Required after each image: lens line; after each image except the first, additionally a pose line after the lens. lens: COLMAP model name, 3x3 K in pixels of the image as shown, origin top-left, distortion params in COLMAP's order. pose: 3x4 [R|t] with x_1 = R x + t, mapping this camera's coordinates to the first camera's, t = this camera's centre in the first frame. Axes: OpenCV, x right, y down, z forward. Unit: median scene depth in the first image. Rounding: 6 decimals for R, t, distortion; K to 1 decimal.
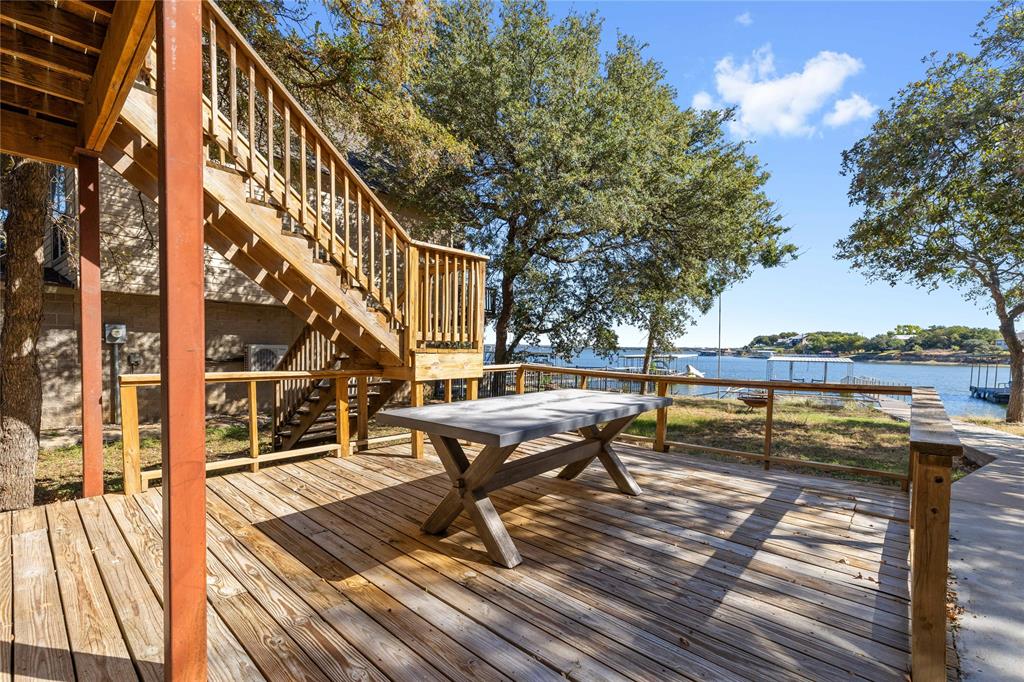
lens RADIAL K [[438.0, 0, 523.7], [0, 438.0, 371.4], [0, 0, 1]] dist [0.002768, 0.000053]
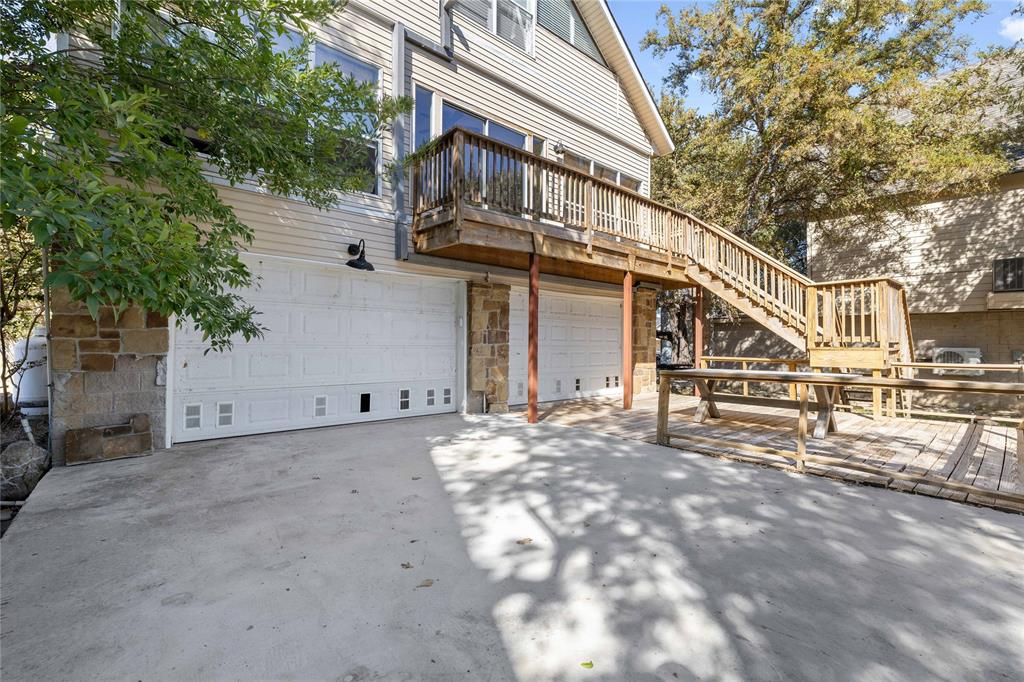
lens RADIAL K [[438.0, 0, 512.4], [0, 438.0, 341.2], [0, 0, 1]] dist [0.002768, 0.000053]
pose [[-0.153903, -0.028523, -0.987674, 1.513550], [-0.059476, 0.998038, -0.019554, 0.023714], [0.986294, 0.055734, -0.155297, 0.132761]]
